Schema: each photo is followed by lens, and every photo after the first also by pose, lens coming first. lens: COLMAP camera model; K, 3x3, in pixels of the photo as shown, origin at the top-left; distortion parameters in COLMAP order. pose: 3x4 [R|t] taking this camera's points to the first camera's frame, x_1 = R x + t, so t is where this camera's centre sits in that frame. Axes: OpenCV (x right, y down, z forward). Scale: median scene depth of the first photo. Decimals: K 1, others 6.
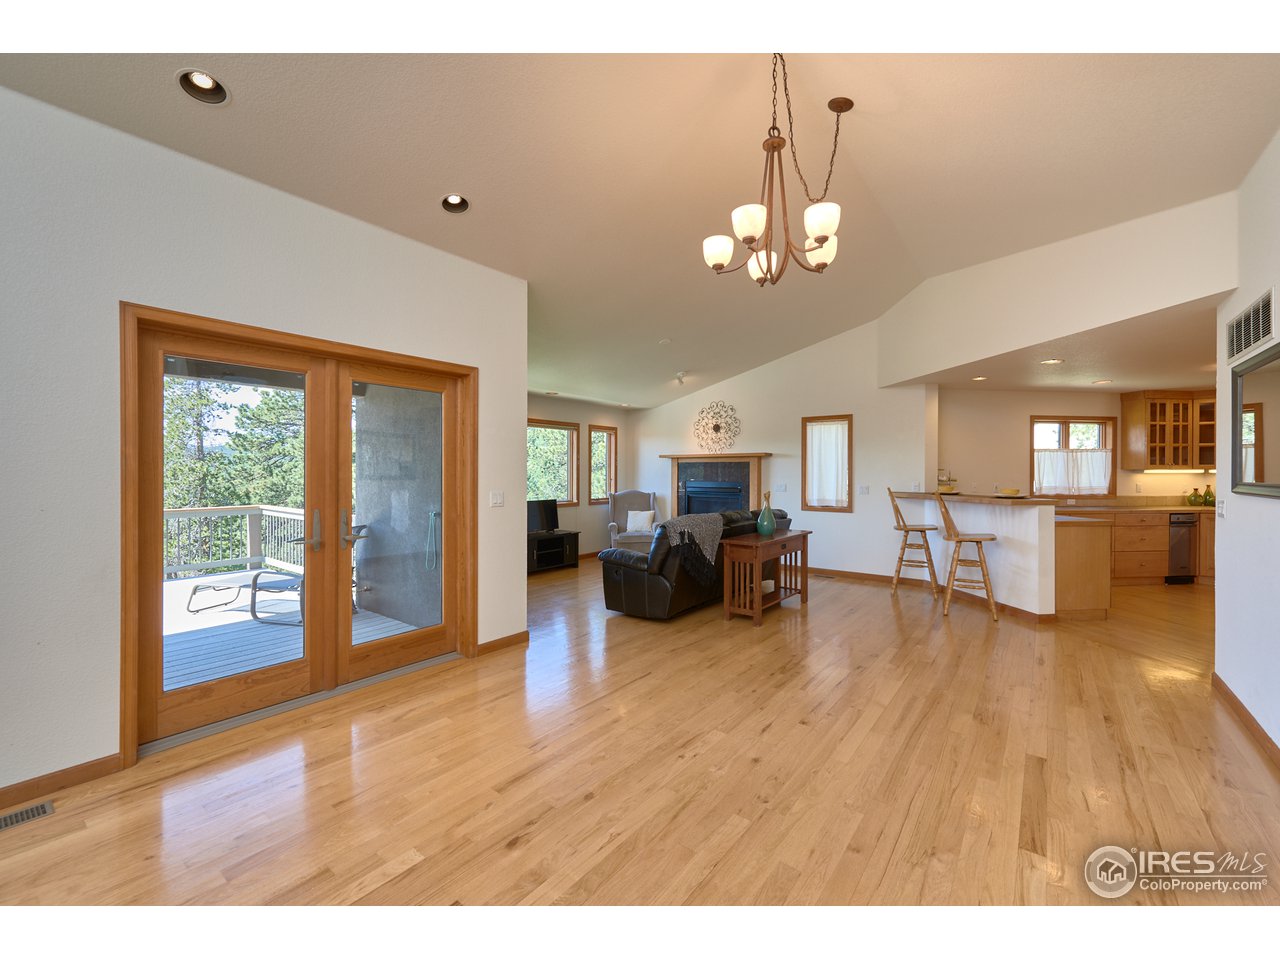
lens RADIAL K [[532.8, 0, 631.7], [0, 532.8, 476.7], [0, 0, 1]] dist [0.001724, 0.000180]
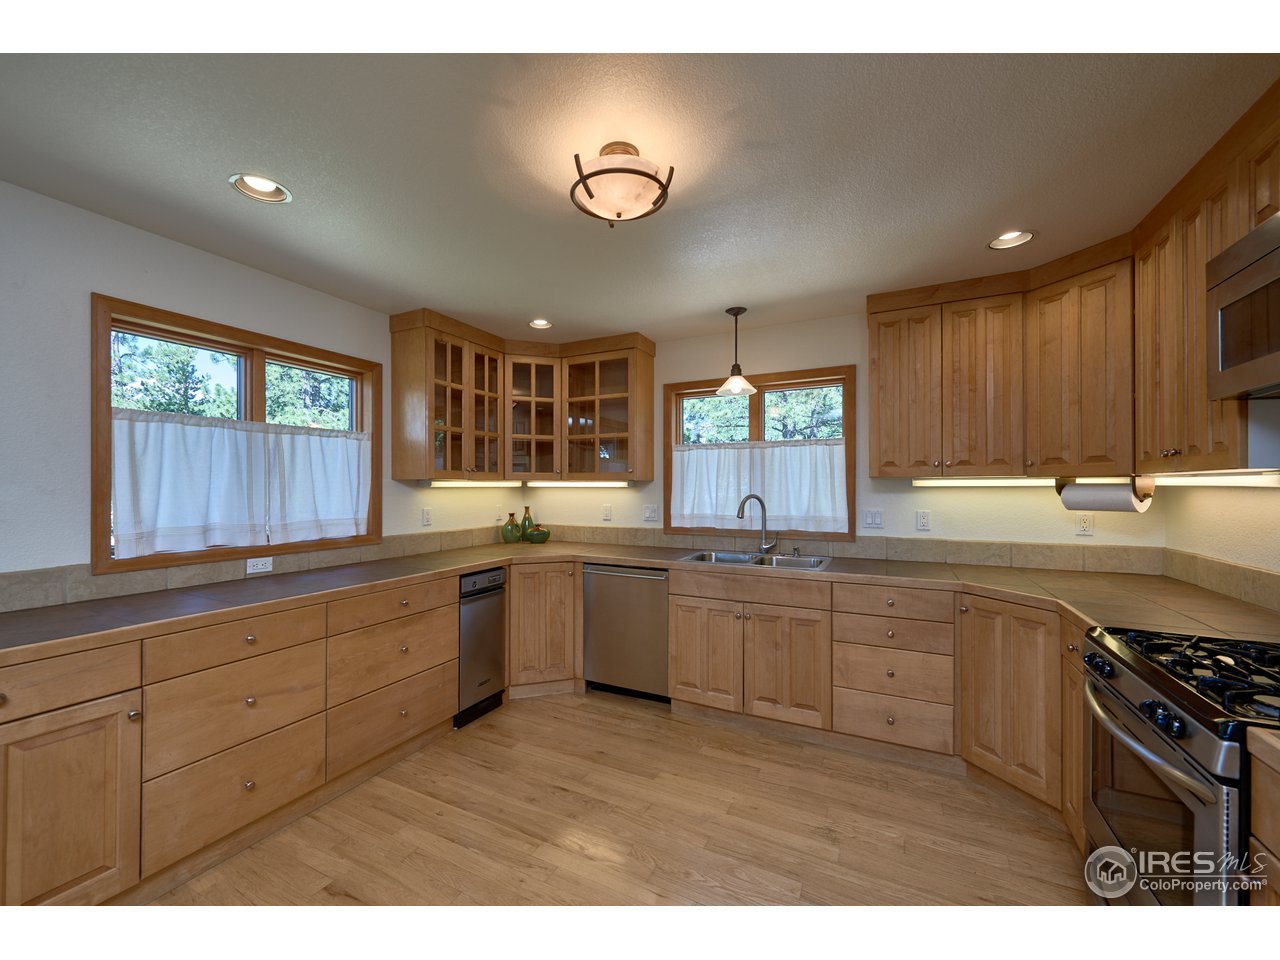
lens RADIAL K [[505.0, 0, 632.0], [0, 505.0, 489.7], [0, 0, 1]] dist [0.002037, -0.001568]
pose [[0.548106, -0.004218, 0.836398, 0.674430], [0.004380, 0.999988, 0.002172, -0.004819], [-0.836398, 0.002473, 0.548118, 0.593007]]
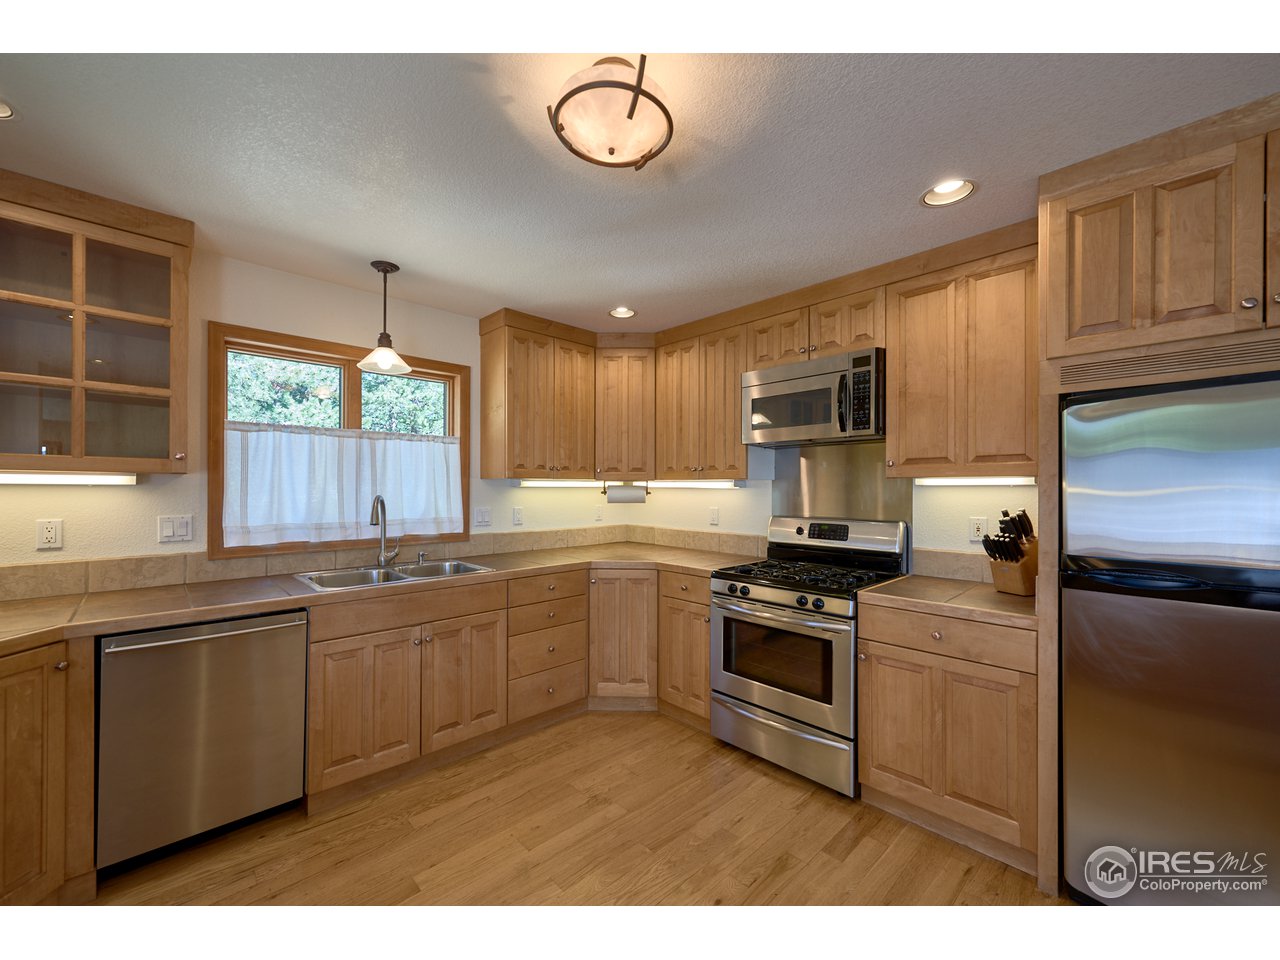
lens RADIAL K [[505.0, 0, 612.1], [0, 505.0, 489.1], [0, 0, 1]] dist [0.002037, -0.001568]
pose [[-0.588911, -0.005042, 0.808182, 0.712689], [-0.001433, 0.999985, 0.005195, -0.005787], [-0.808196, 0.001901, -0.588910, 0.834671]]
